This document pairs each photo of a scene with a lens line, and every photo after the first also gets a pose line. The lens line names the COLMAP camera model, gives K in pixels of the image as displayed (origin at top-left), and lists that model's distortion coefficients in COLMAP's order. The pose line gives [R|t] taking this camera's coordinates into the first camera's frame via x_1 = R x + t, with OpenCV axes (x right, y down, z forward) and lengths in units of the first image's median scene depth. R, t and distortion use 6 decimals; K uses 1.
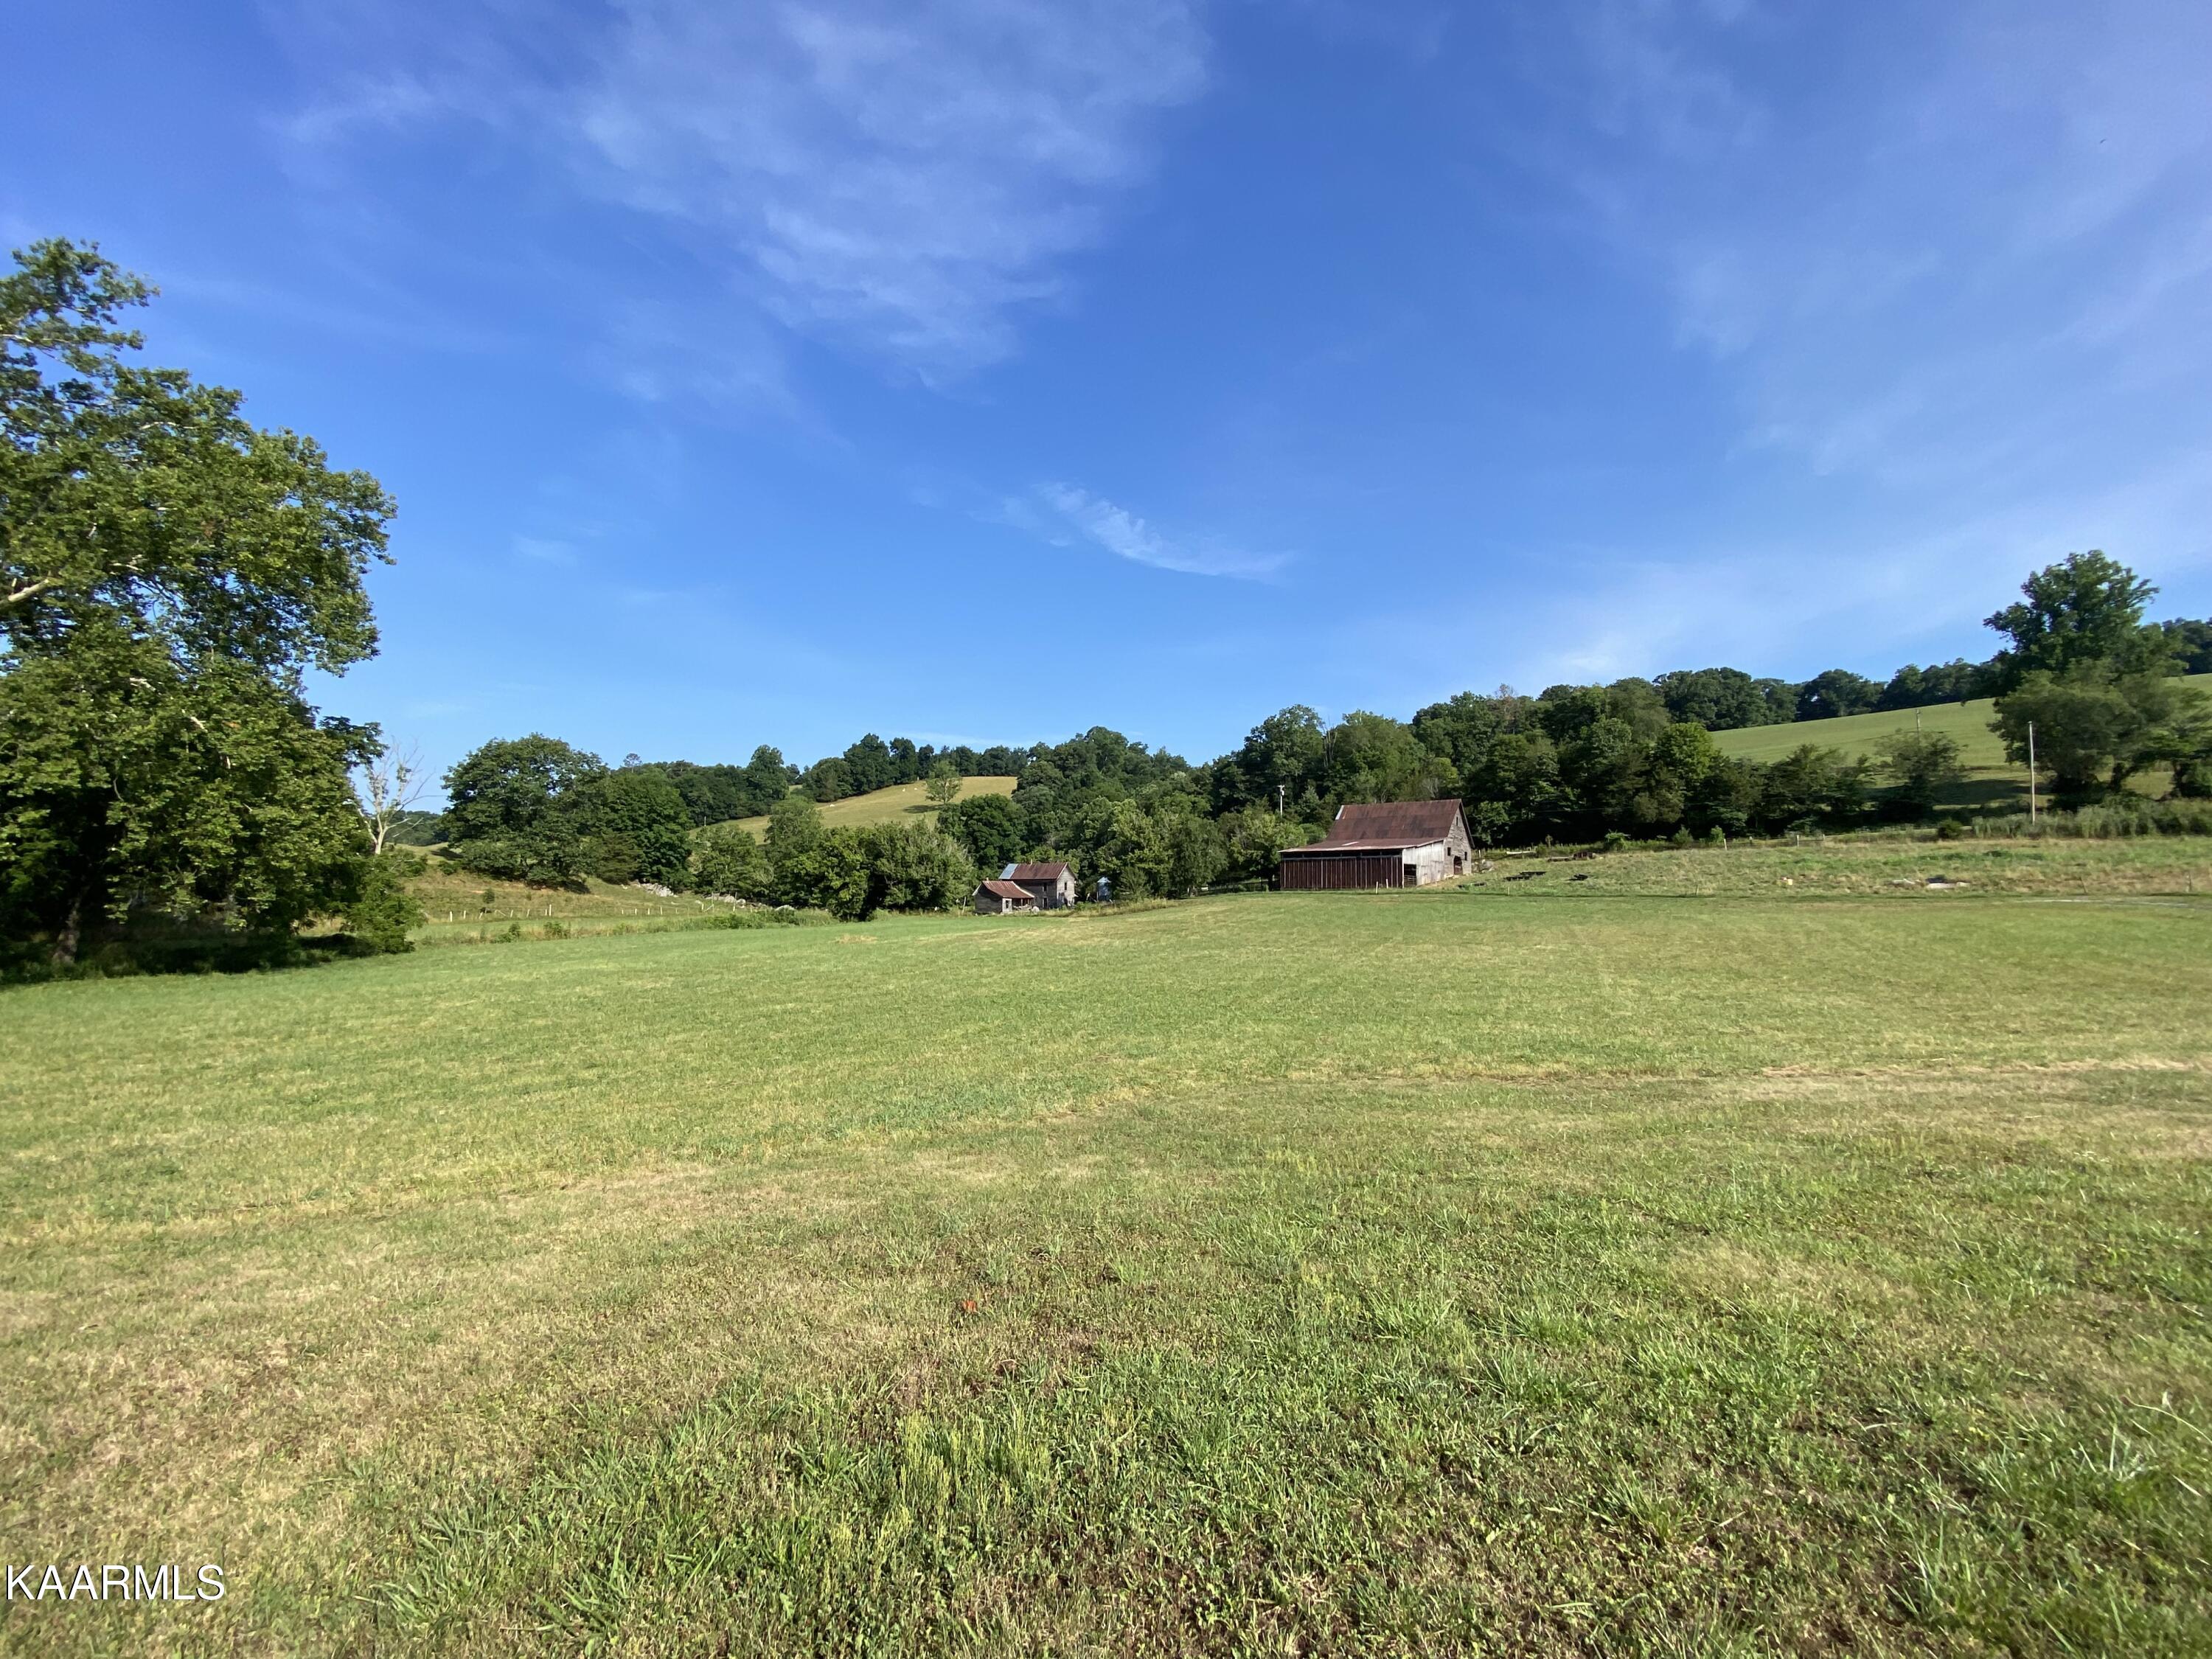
lens RADIAL K [[916.4, 0, 1106.0], [0, 916.4, 829.5], [0, 0, 1]] dist [0.004011, -0.008711]
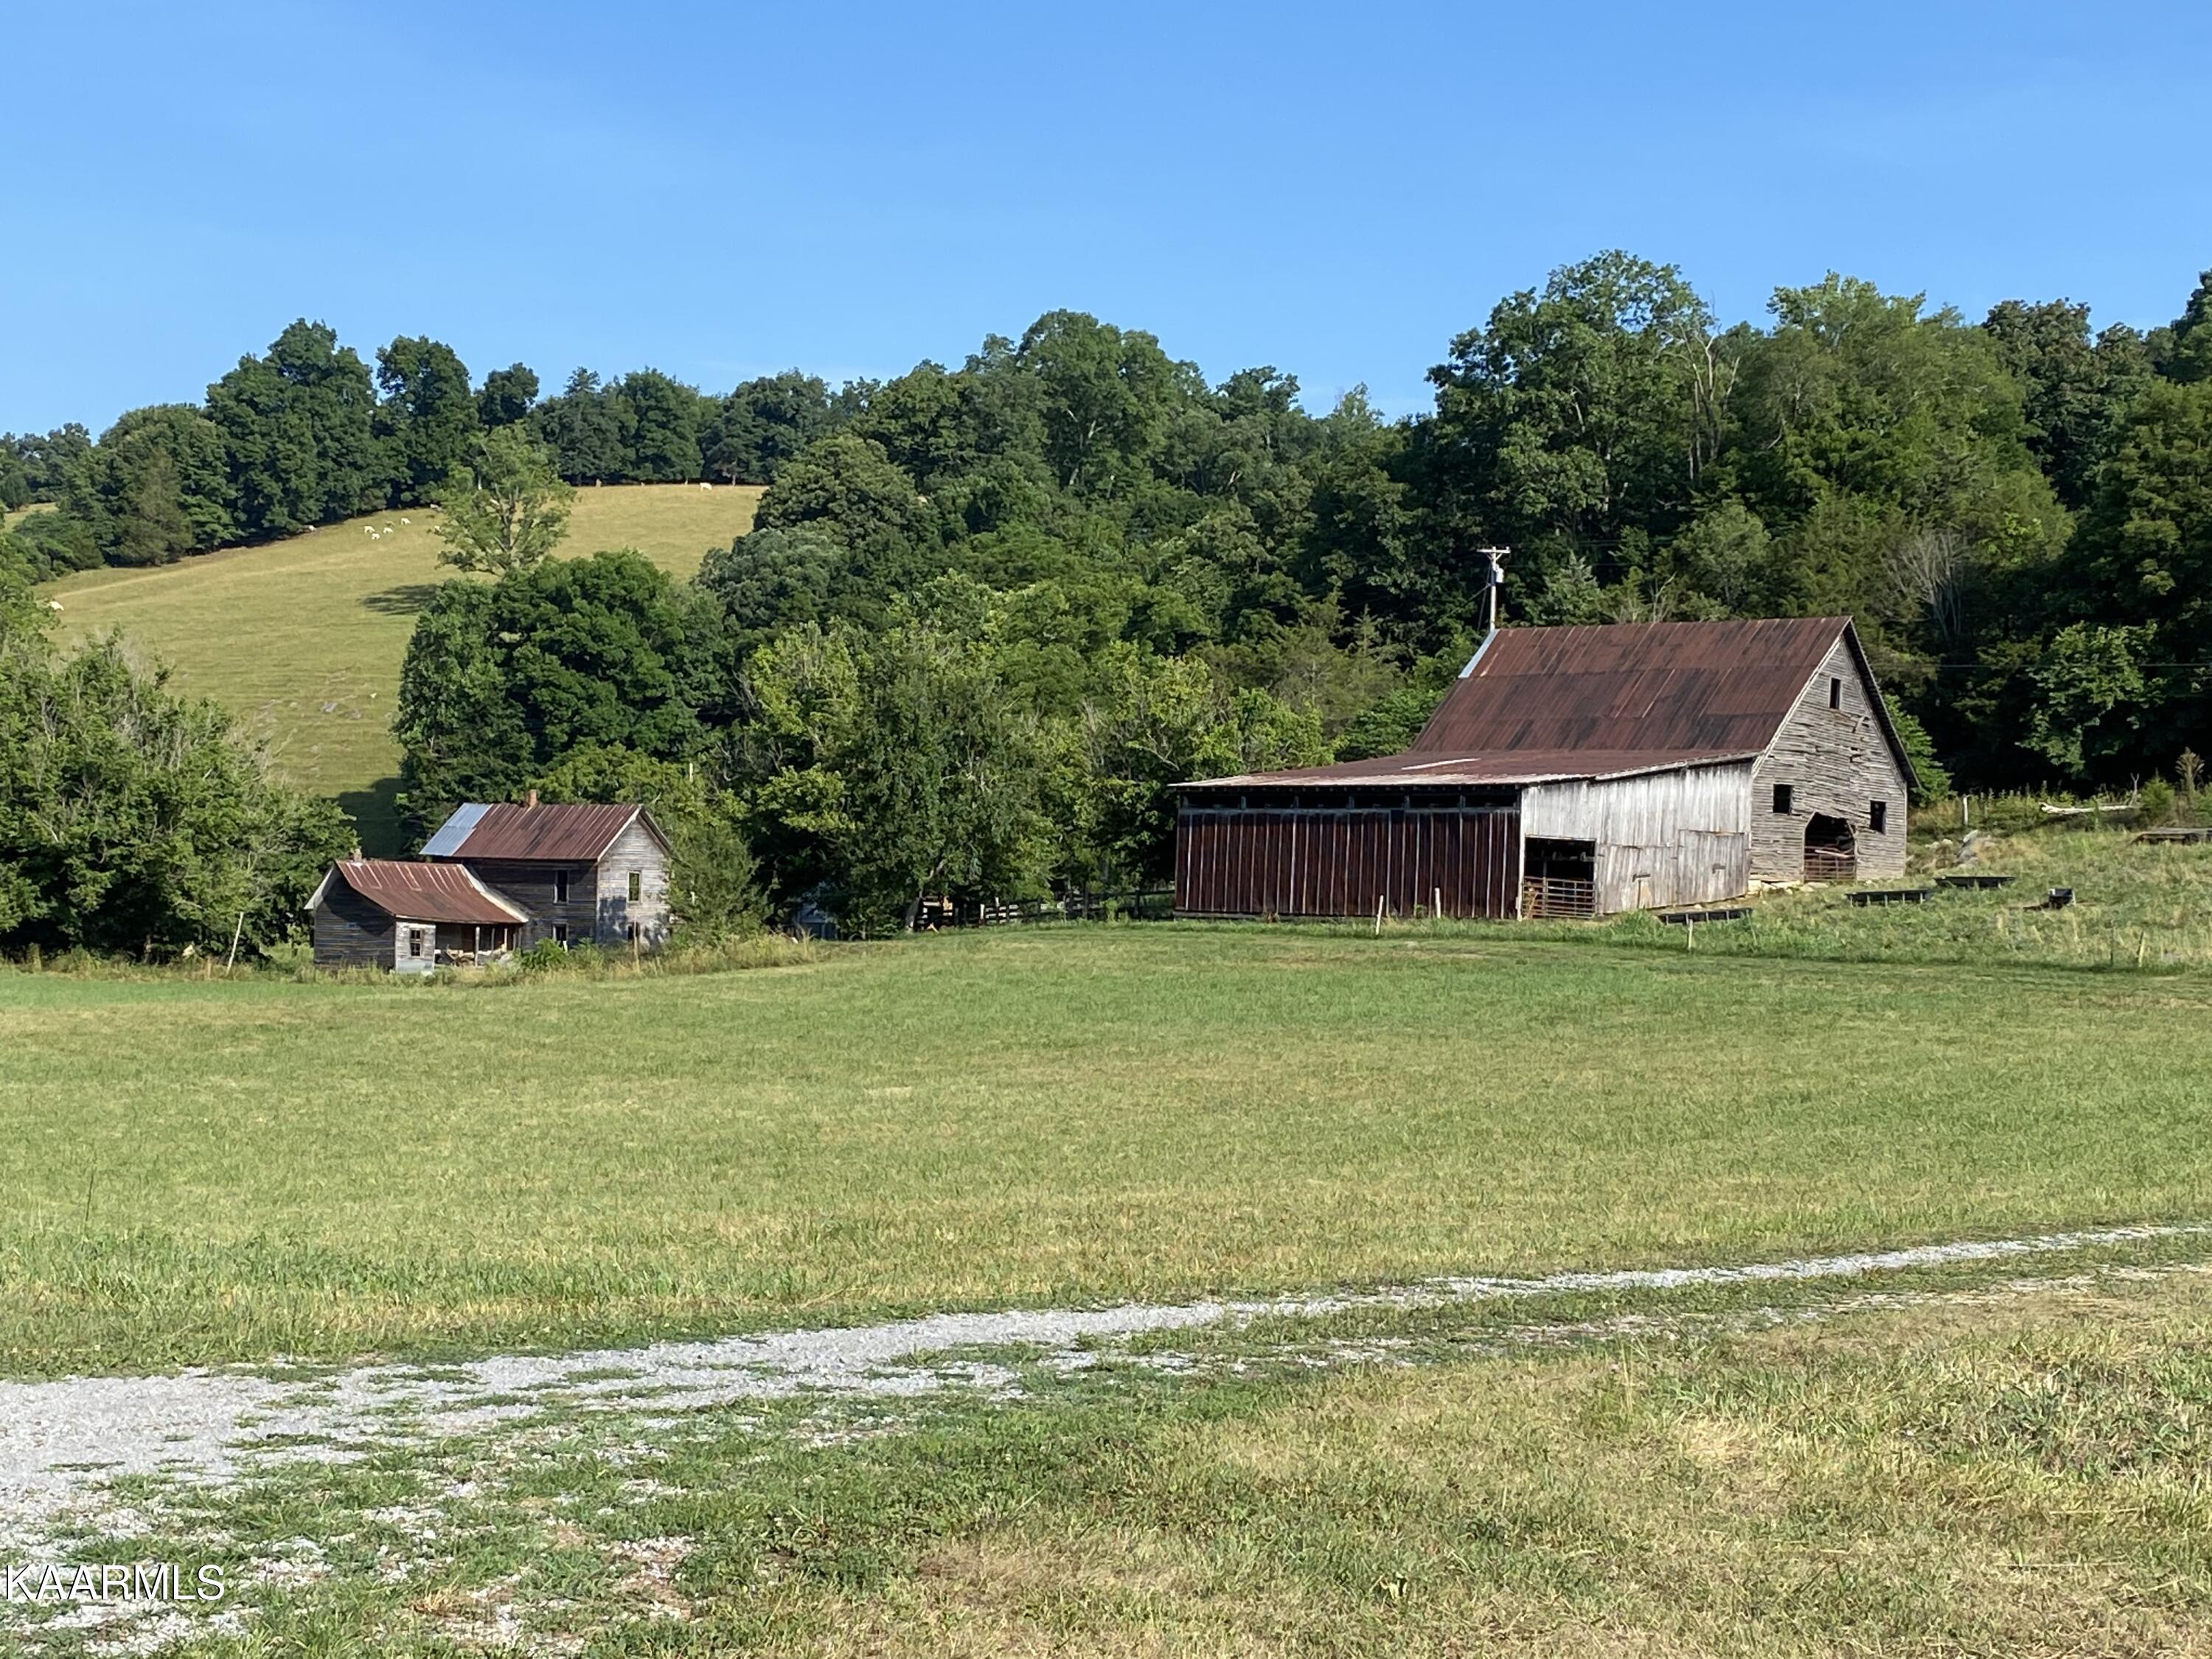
lens RADIAL K [[3416.1, 0, 1106.0], [0, 3416.1, 829.5], [0, 0, 1]] dist [0.026244, 0.038740]
pose [[0.997172, 0.026321, -0.070400, 0.132716], [-0.023266, 0.998767, 0.043861, -0.004669], [0.071468, -0.042099, 0.996554, -0.042697]]
